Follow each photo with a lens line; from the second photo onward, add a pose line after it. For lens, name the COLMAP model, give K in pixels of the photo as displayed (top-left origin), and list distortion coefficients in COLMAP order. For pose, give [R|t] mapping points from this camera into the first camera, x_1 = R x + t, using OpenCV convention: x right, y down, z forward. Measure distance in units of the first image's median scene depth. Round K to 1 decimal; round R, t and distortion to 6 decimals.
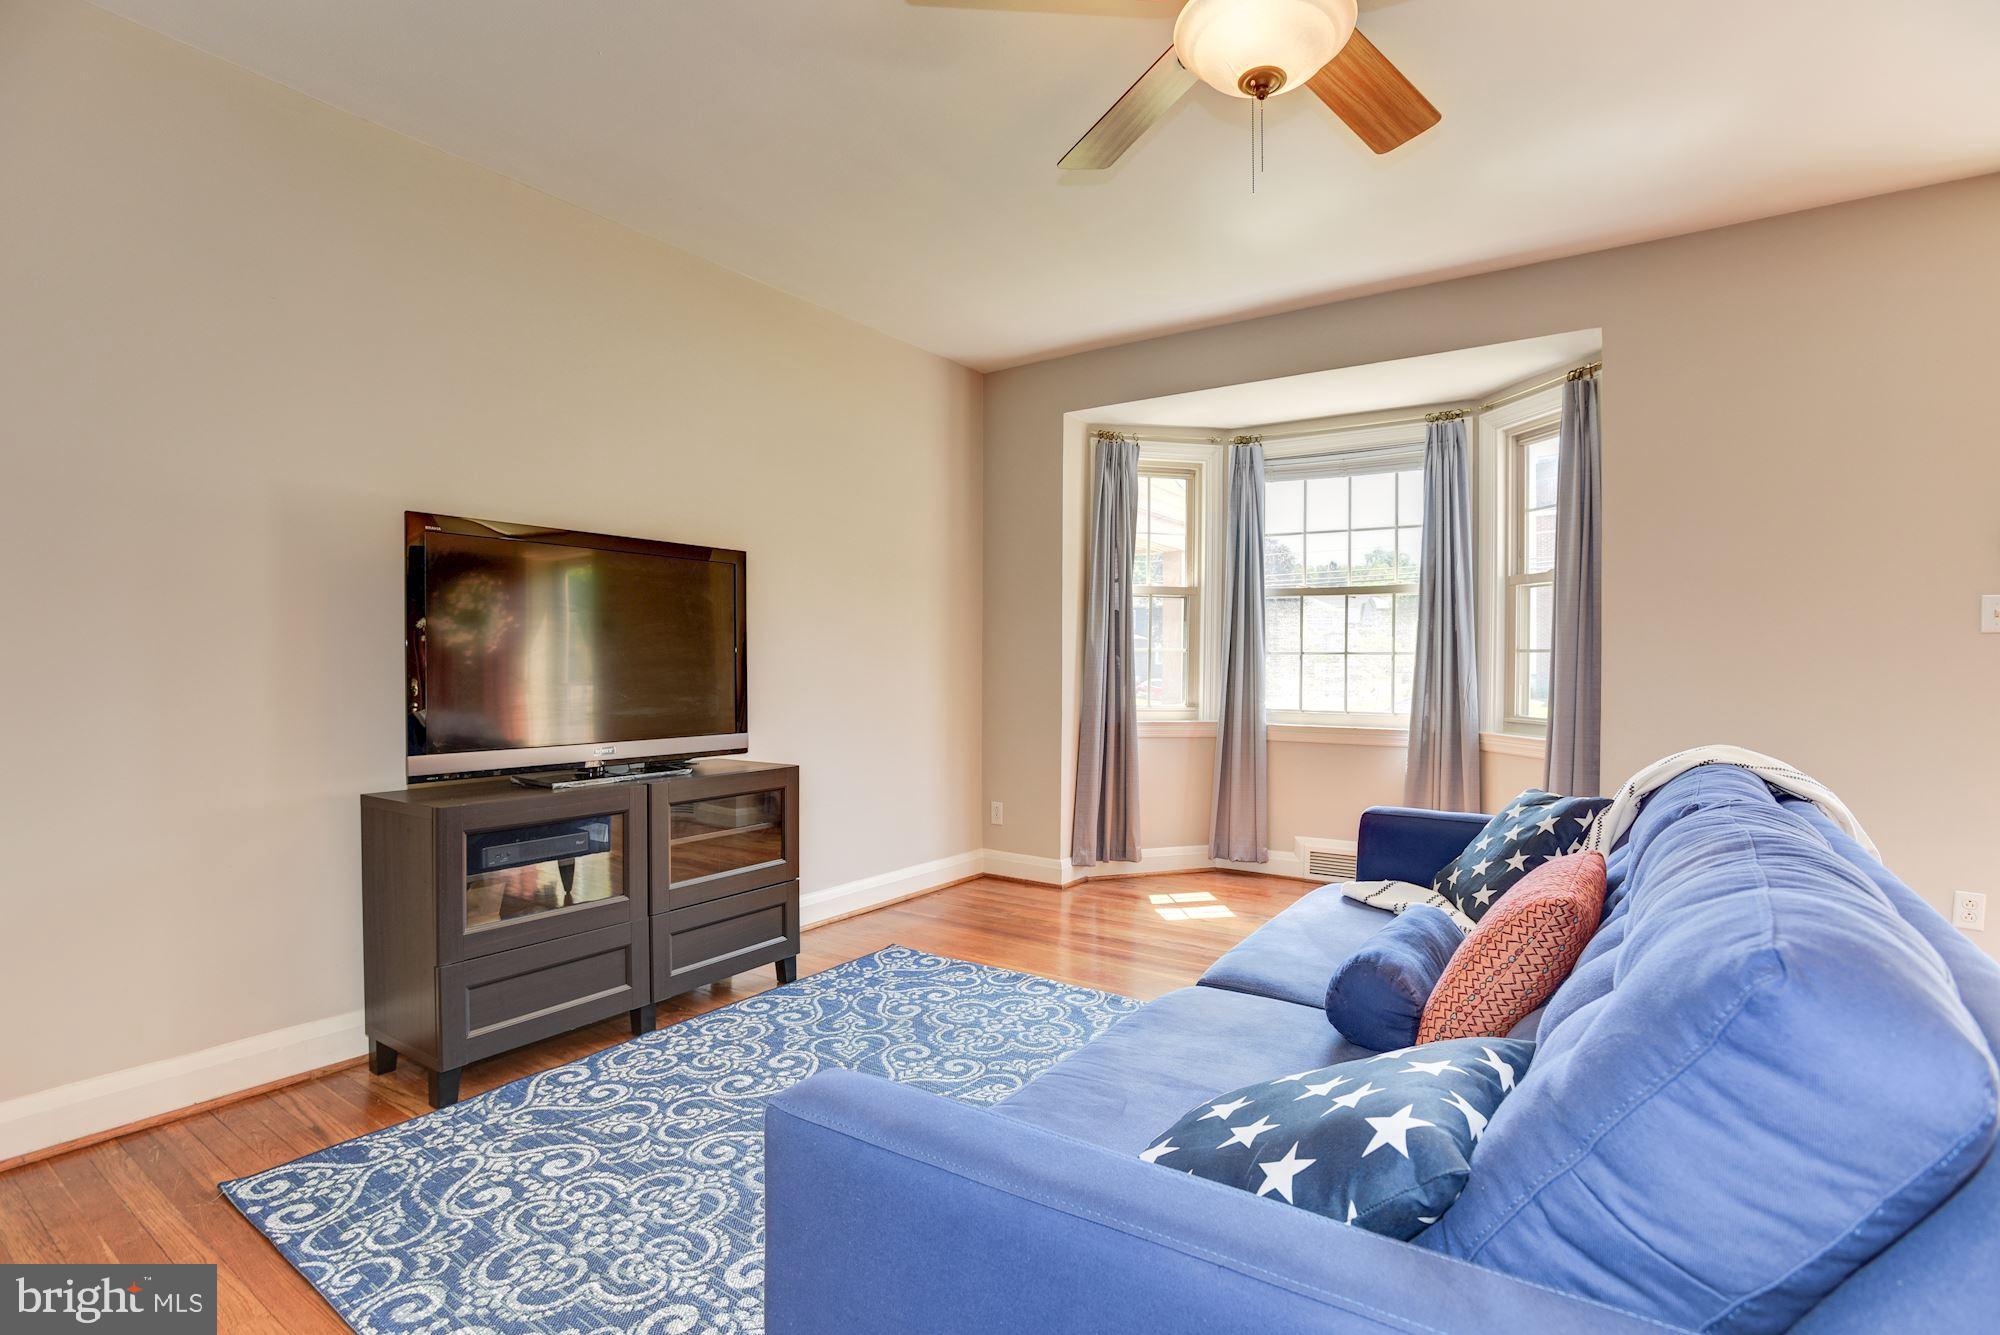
lens RADIAL K [[951.5, 0, 1016.4], [0, 951.5, 662.5], [0, 0, 1]] dist [-0.043300, 0.003723]
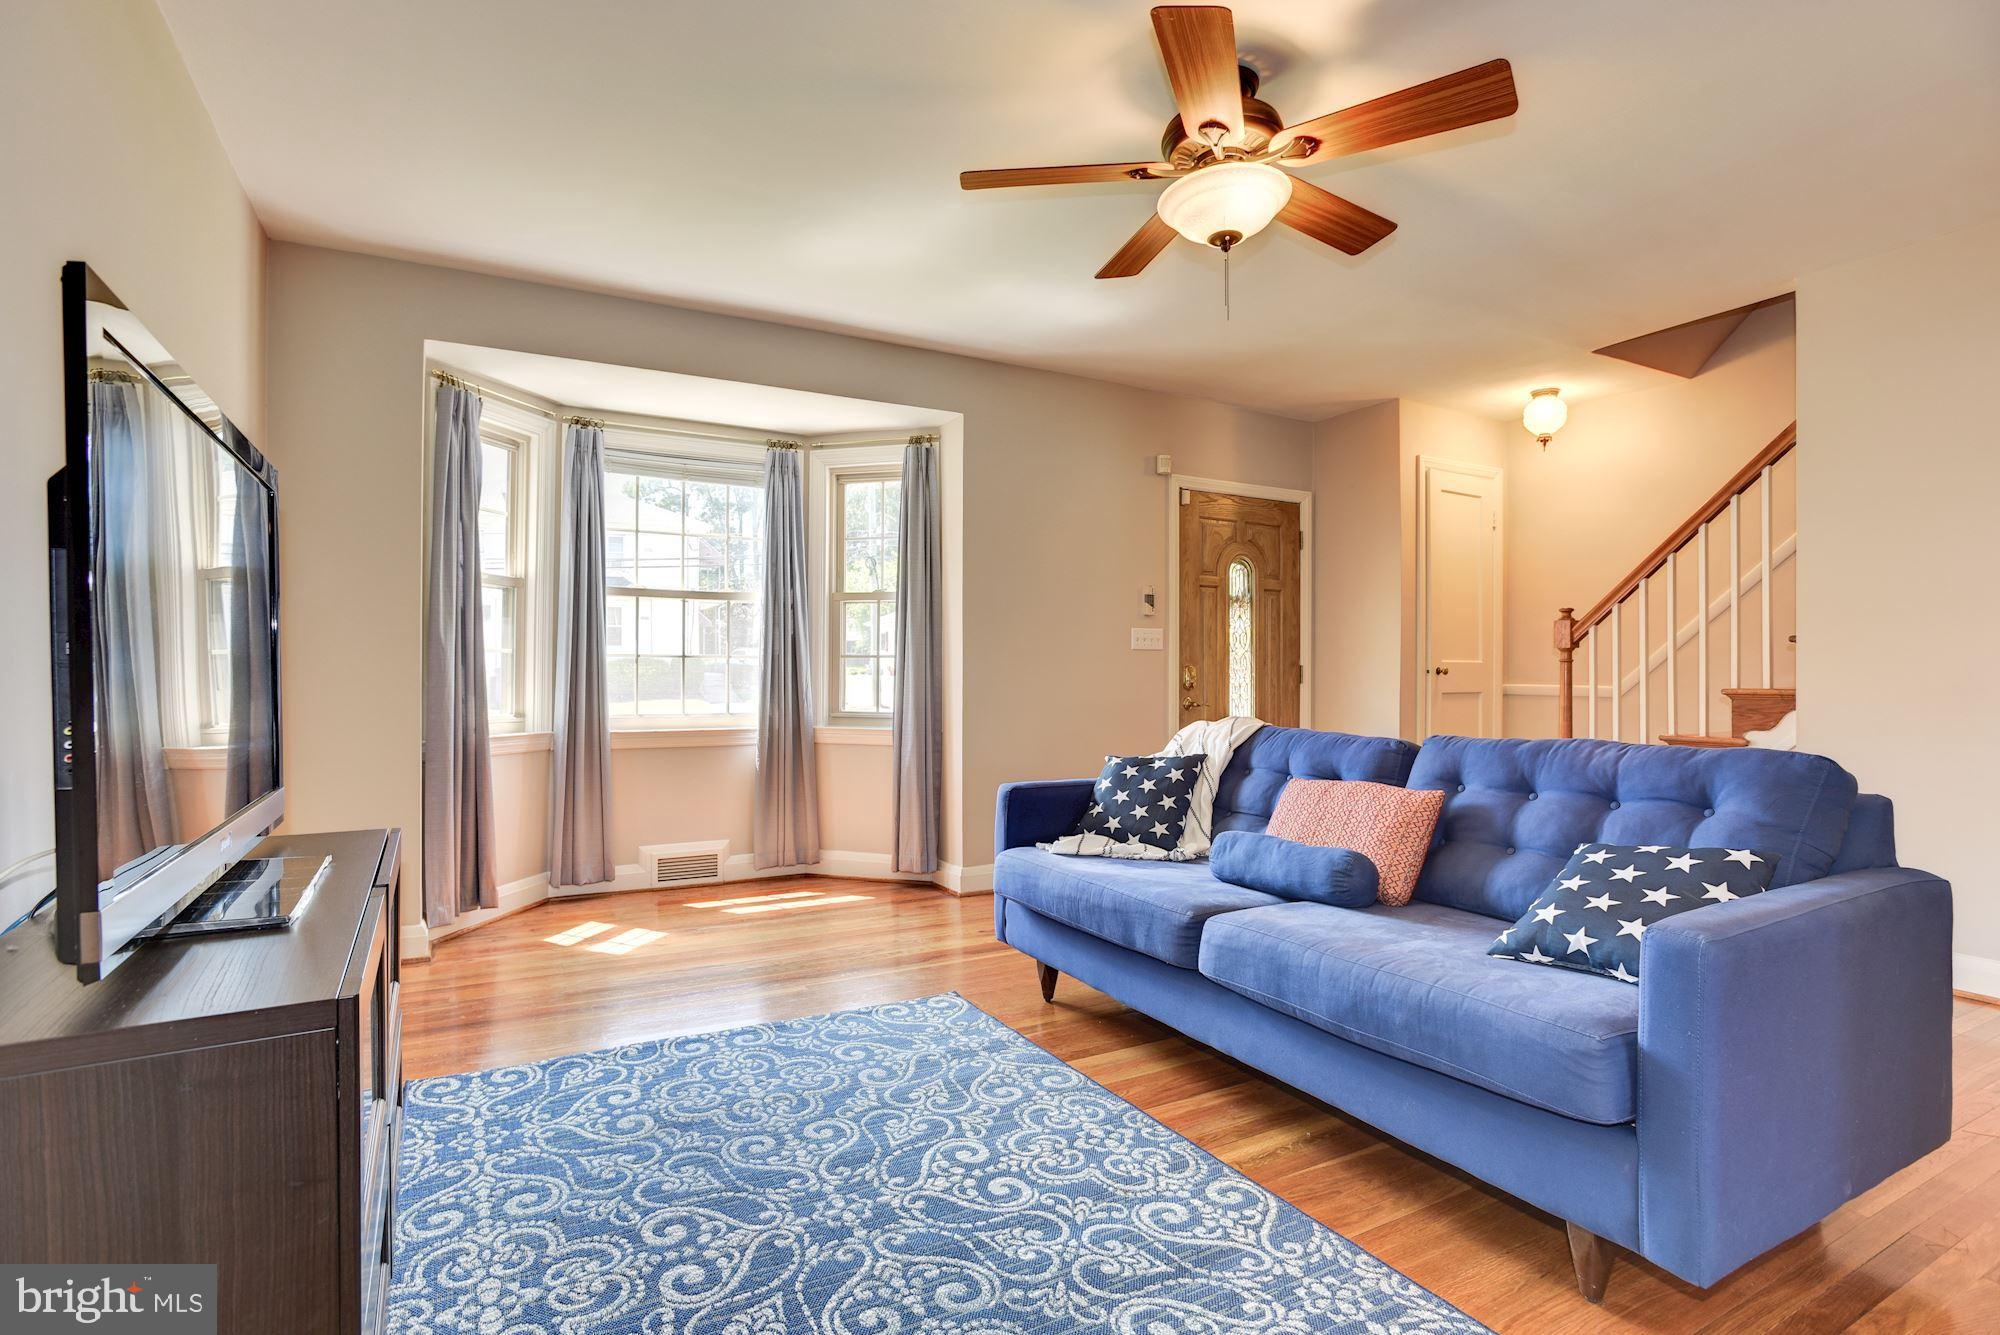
lens RADIAL K [[951.5, 0, 967.5], [0, 951.5, 681.1], [0, 0, 1]] dist [-0.035547, 0.010935]
pose [[0.469630, -0.013368, 0.882762, -0.608600], [0.001170, 0.999894, 0.014519, 0.002411], [-0.882862, -0.005786, 0.469596, 0.384826]]
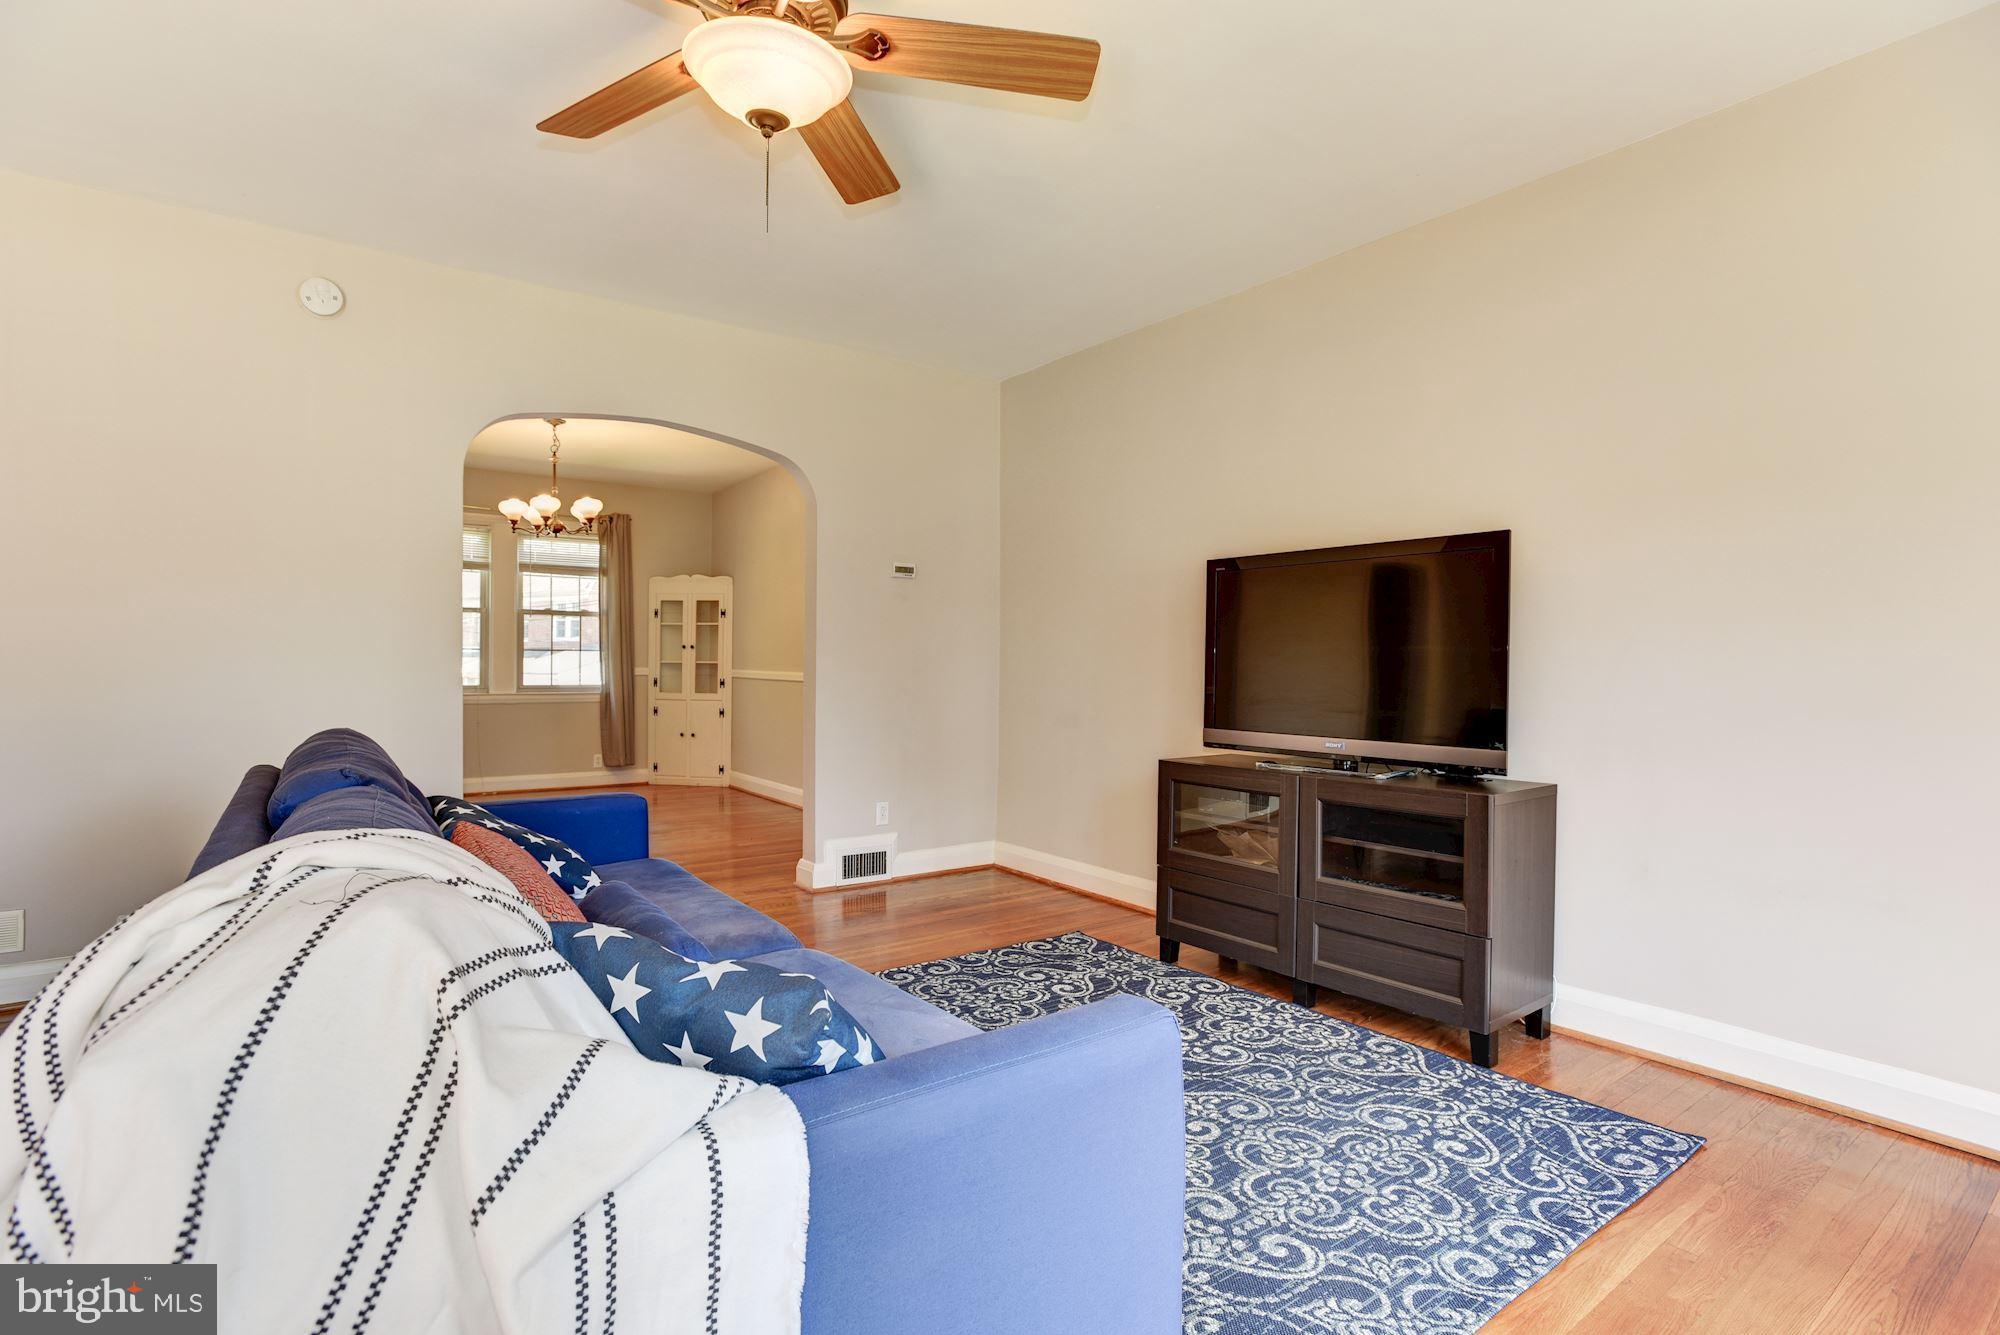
lens RADIAL K [[951.5, 0, 988.8], [0, 951.5, 662.4], [0, 0, 1]] dist [-0.035547, 0.010935]
pose [[-0.334561, -0.009347, -0.942328, 0.661274], [-0.005119, 0.999954, -0.008101, 0.006174], [0.942360, 0.002114, -0.334593, 0.888283]]
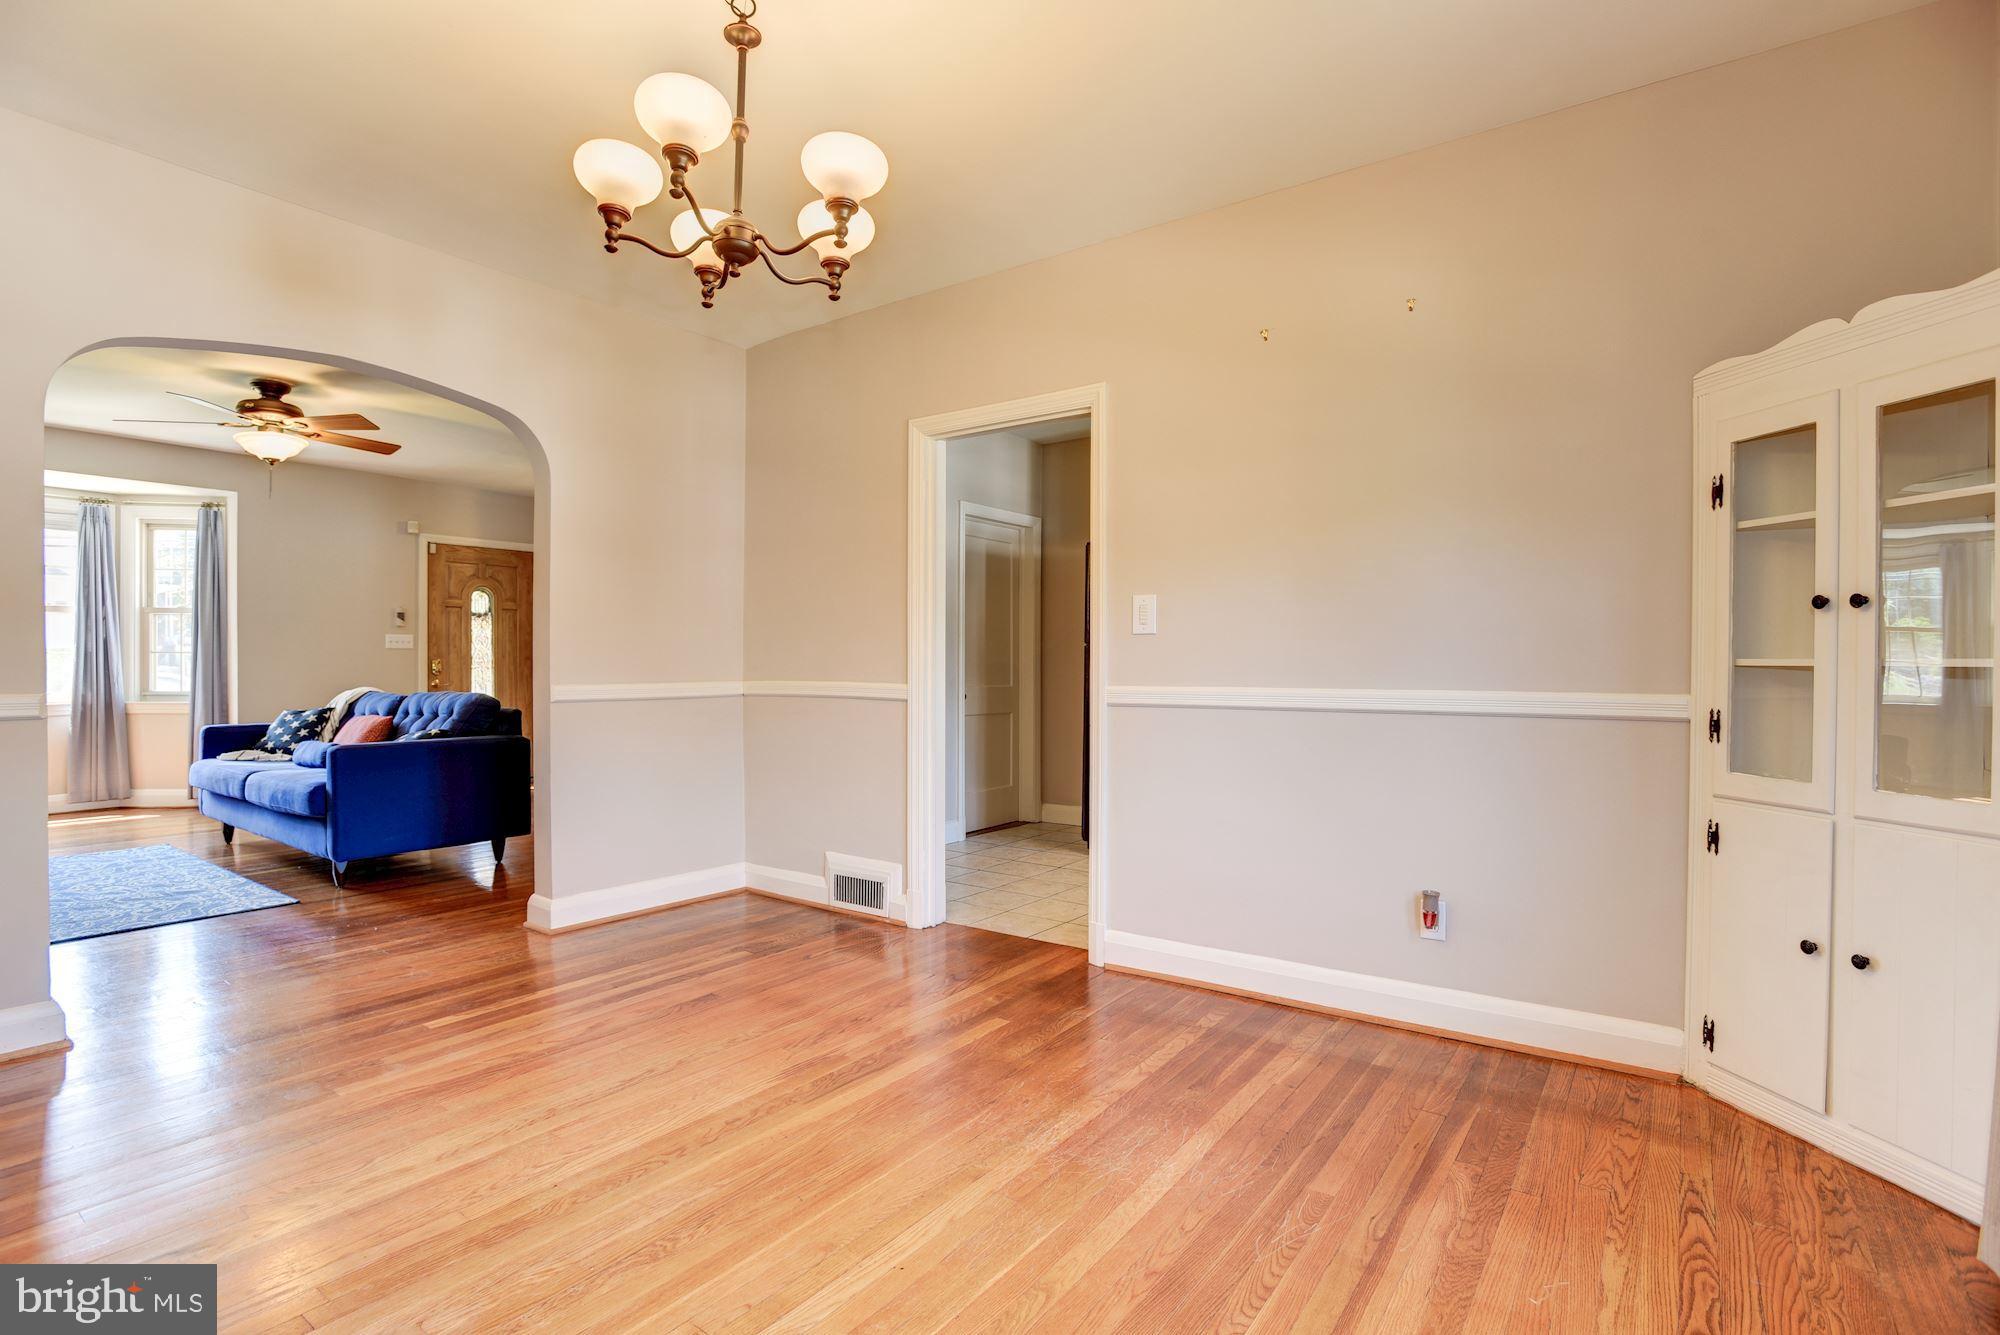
lens RADIAL K [[951.5, 0, 993.6], [0, 951.5, 671.6], [0, 0, 1]] dist [-0.043300, 0.003723]
pose [[0.021782, -0.016044, 0.999634, -1.431039], [-0.001820, 0.999869, 0.016087, -0.008792], [-0.999761, -0.002170, 0.021750, -0.722895]]
